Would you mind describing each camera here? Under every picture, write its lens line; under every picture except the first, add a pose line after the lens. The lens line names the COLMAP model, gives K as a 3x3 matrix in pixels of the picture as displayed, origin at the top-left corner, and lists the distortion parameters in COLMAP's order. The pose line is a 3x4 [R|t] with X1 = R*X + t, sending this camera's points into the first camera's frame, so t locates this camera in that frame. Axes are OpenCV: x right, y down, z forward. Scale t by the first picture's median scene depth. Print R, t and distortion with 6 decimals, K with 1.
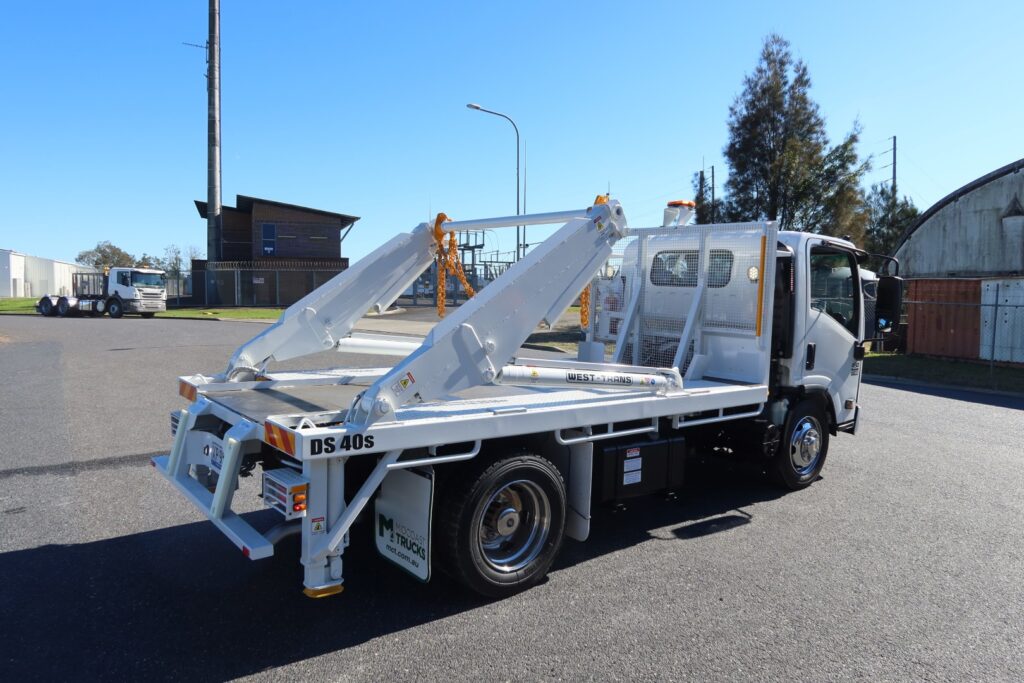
lens RADIAL K [[702.3, 0, 512.0], [0, 702.3, 341.5], [0, 0, 1]] dist [-0.016915, -0.000177]
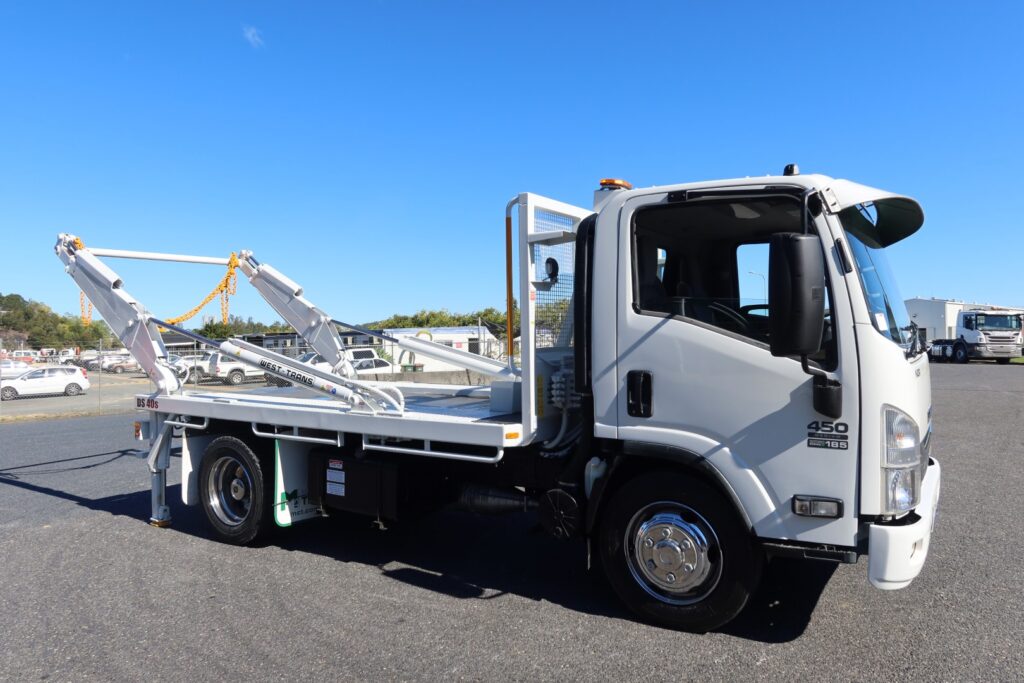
lens RADIAL K [[707.3, 0, 509.8], [0, 707.3, 339.9], [0, 0, 1]] dist [-0.020186, -0.000957]
pose [[0.313018, -0.021332, -0.949508, 0.853596], [-0.047968, 0.998117, -0.038237, 0.003671], [0.948535, 0.057515, 0.311405, 0.630586]]
